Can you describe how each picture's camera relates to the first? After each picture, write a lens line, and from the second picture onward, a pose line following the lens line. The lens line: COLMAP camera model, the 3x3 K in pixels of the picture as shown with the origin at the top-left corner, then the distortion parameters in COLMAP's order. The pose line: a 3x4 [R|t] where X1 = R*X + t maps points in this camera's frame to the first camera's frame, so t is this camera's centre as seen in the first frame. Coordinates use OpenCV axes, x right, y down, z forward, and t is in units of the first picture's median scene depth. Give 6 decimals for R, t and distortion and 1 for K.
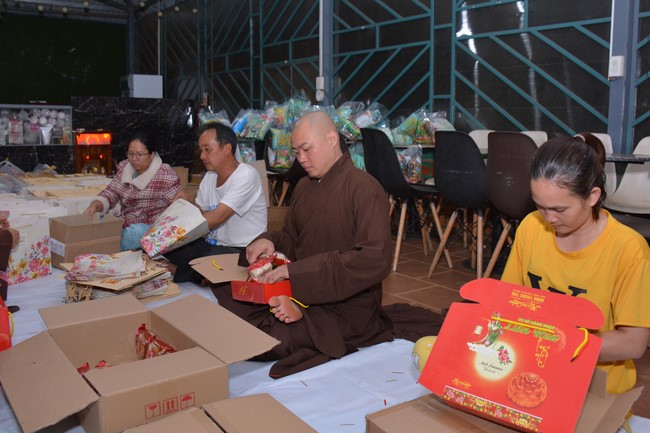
lens RADIAL K [[561.4, 0, 325.0], [0, 561.4, 216.5], [0, 0, 1]] dist [-0.151335, 0.116145]
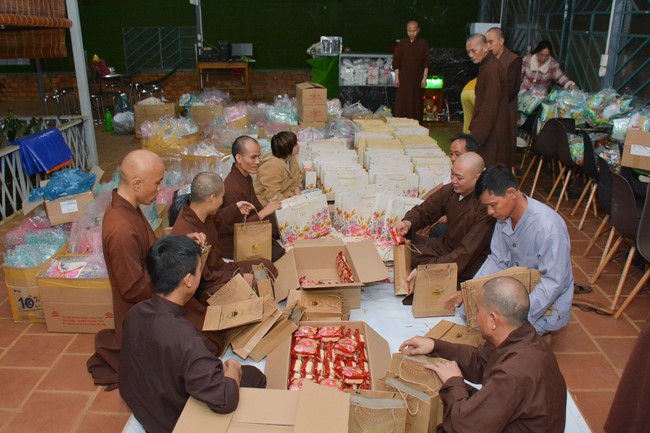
lens RADIAL K [[561.4, 0, 325.0], [0, 561.4, 216.5], [0, 0, 1]] dist [-0.151335, 0.116145]
pose [[0.774273, 0.204012, -0.599066, 0.220209], [-0.092331, 0.972901, 0.211988, -0.095954], [0.626080, -0.108824, 0.772128, -0.163905]]
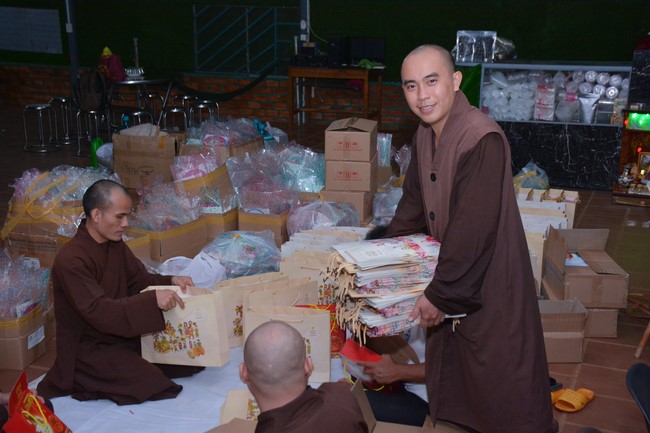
lens RADIAL K [[876.4, 0, 325.0], [0, 876.4, 216.5], [0, 0, 1]] dist [0.167198, 0.048091]
pose [[0.487089, 0.206744, -0.848529, 0.307415], [-0.130936, 0.977883, 0.163099, -0.161092], [0.863482, 0.031659, 0.503386, 0.160367]]
